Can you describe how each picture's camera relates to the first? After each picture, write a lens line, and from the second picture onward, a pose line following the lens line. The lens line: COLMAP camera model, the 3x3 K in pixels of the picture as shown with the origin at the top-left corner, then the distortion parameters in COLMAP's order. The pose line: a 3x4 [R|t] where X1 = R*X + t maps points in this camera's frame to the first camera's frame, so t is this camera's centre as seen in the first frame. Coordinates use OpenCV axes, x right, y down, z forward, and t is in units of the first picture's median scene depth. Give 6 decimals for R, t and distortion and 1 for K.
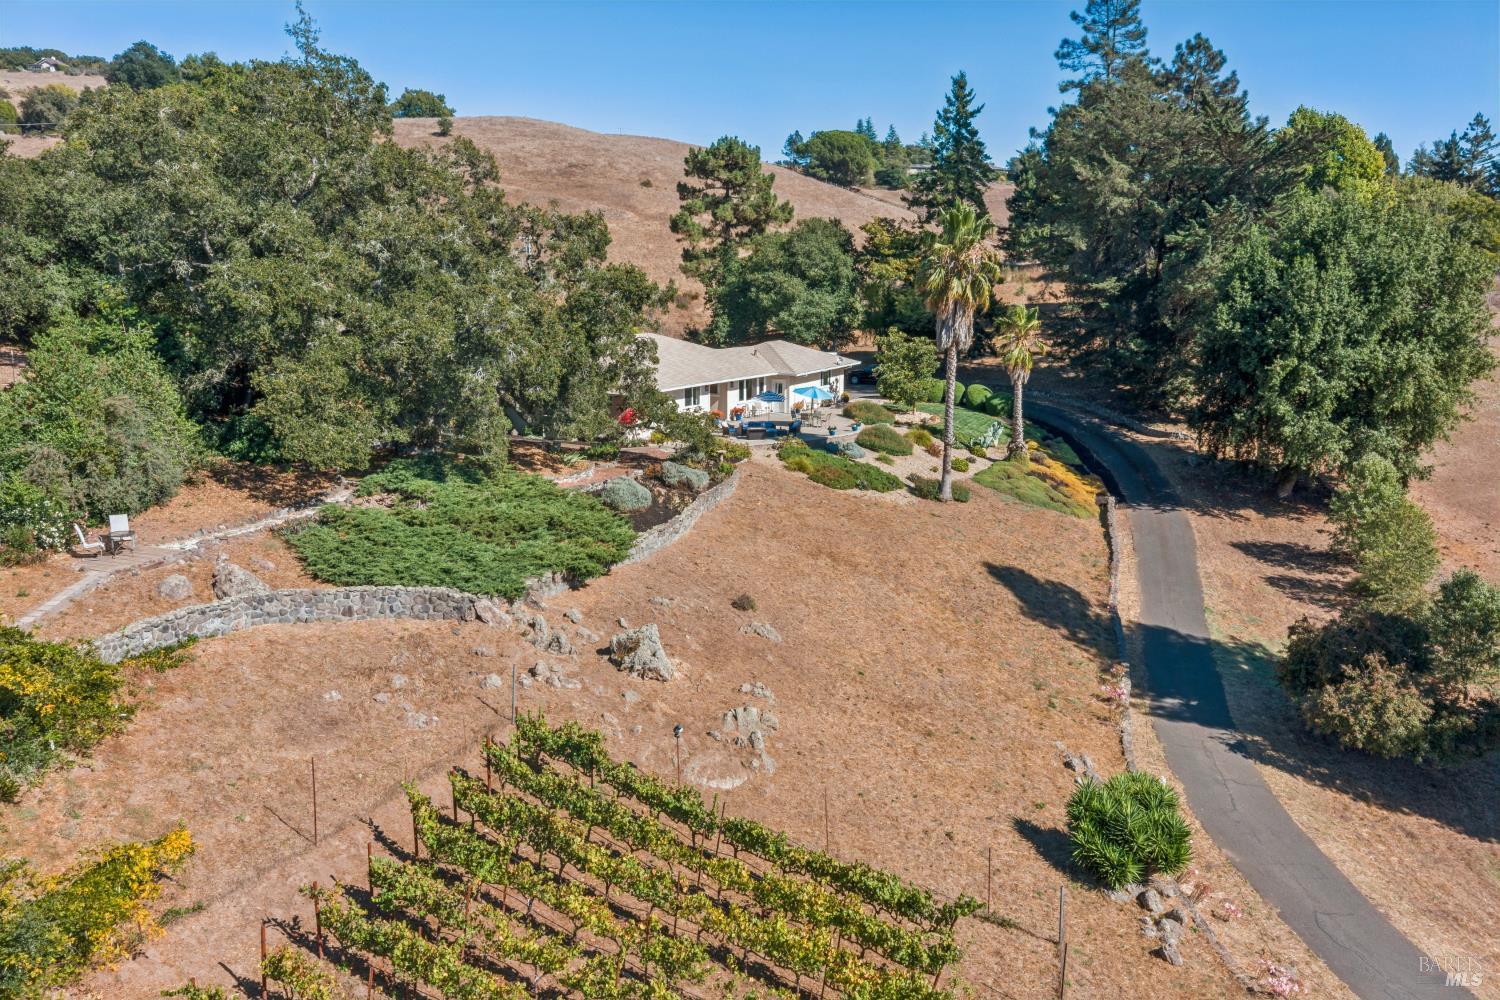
lens RADIAL K [[1225.7, 0, 750.0], [0, 1225.7, 500.0], [0, 0, 1]] dist [0.030183, -0.043099]
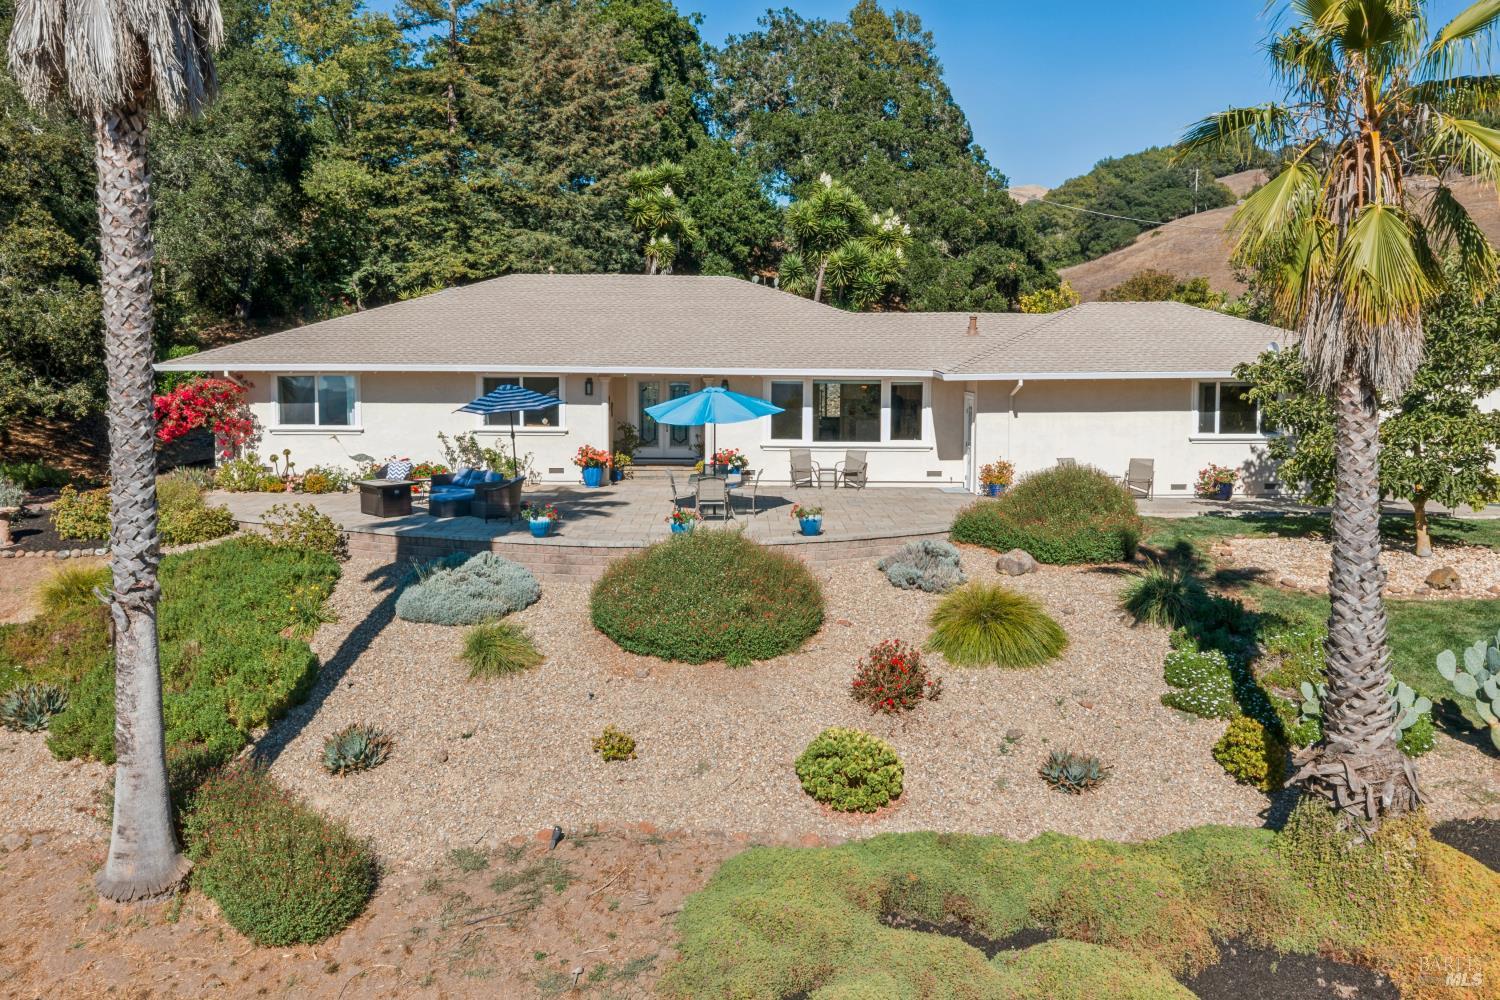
lens RADIAL K [[1225.9, 0, 745.6], [0, 1225.9, 483.2], [0, 0, 1]] dist [0.096589, -0.192978]
pose [[0.465088, 0.082708, -0.881392, 0.348946], [-0.164343, 0.986386, 0.005841, -0.075675], [0.869876, 0.142134, 0.472349, 0.906919]]
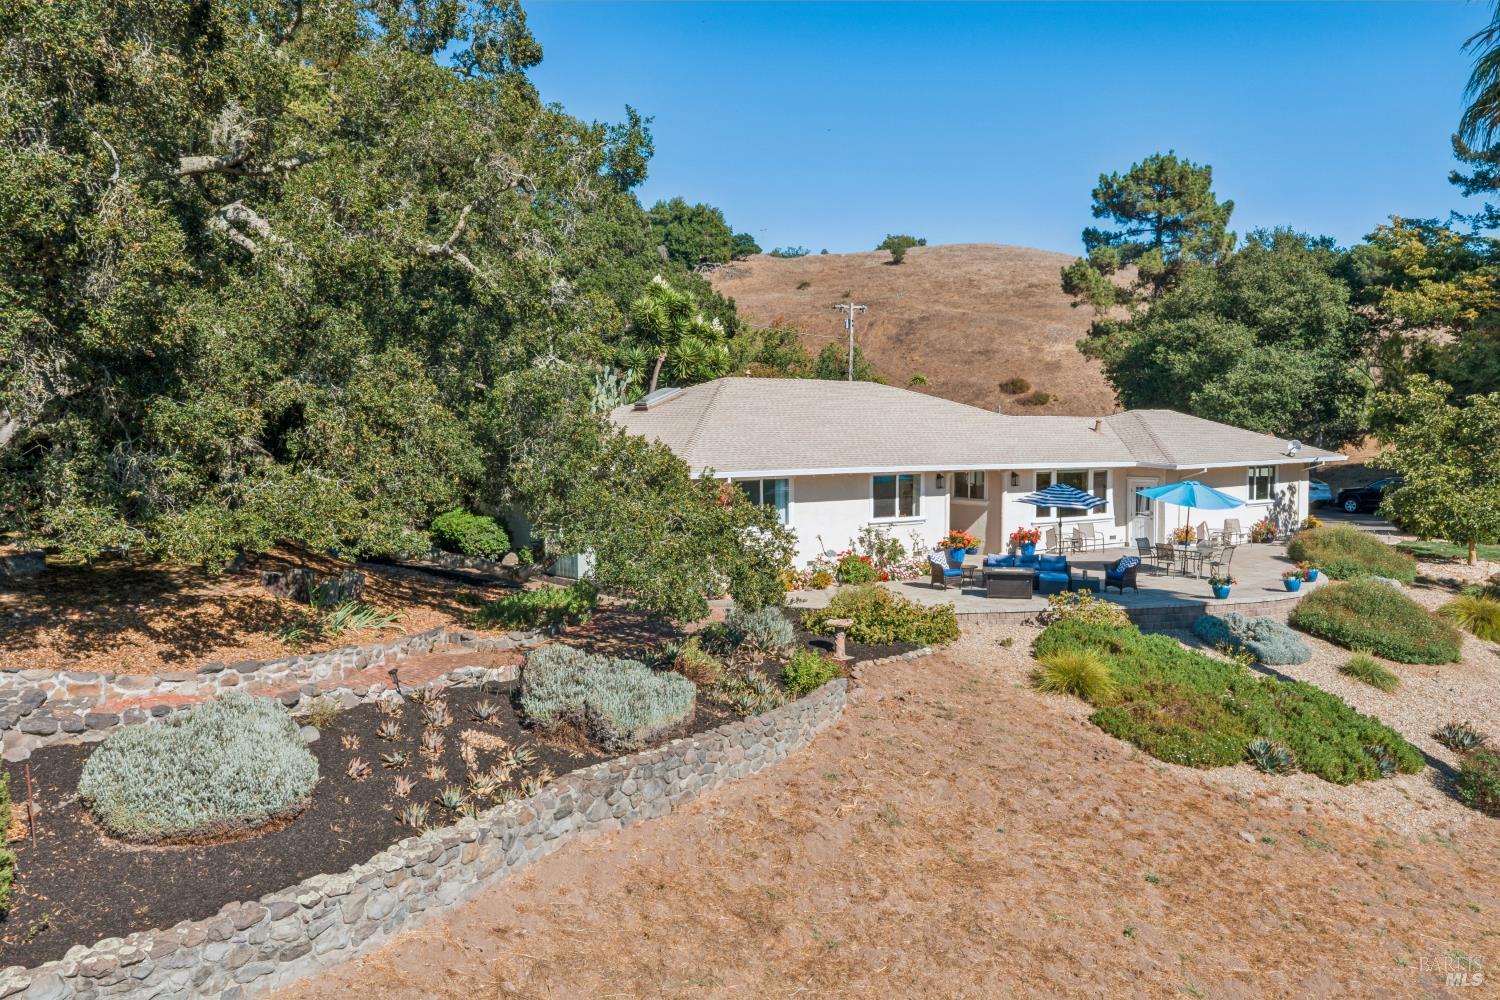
lens RADIAL K [[1225.7, 0, 750.0], [0, 1225.7, 500.0], [0, 0, 1]] dist [0.030183, -0.043099]
pose [[0.917279, 0.018696, -0.397805, 0.085046], [-0.069640, 0.991037, -0.114004, -0.029078], [0.392108, 0.132276, 0.910359, 0.584551]]
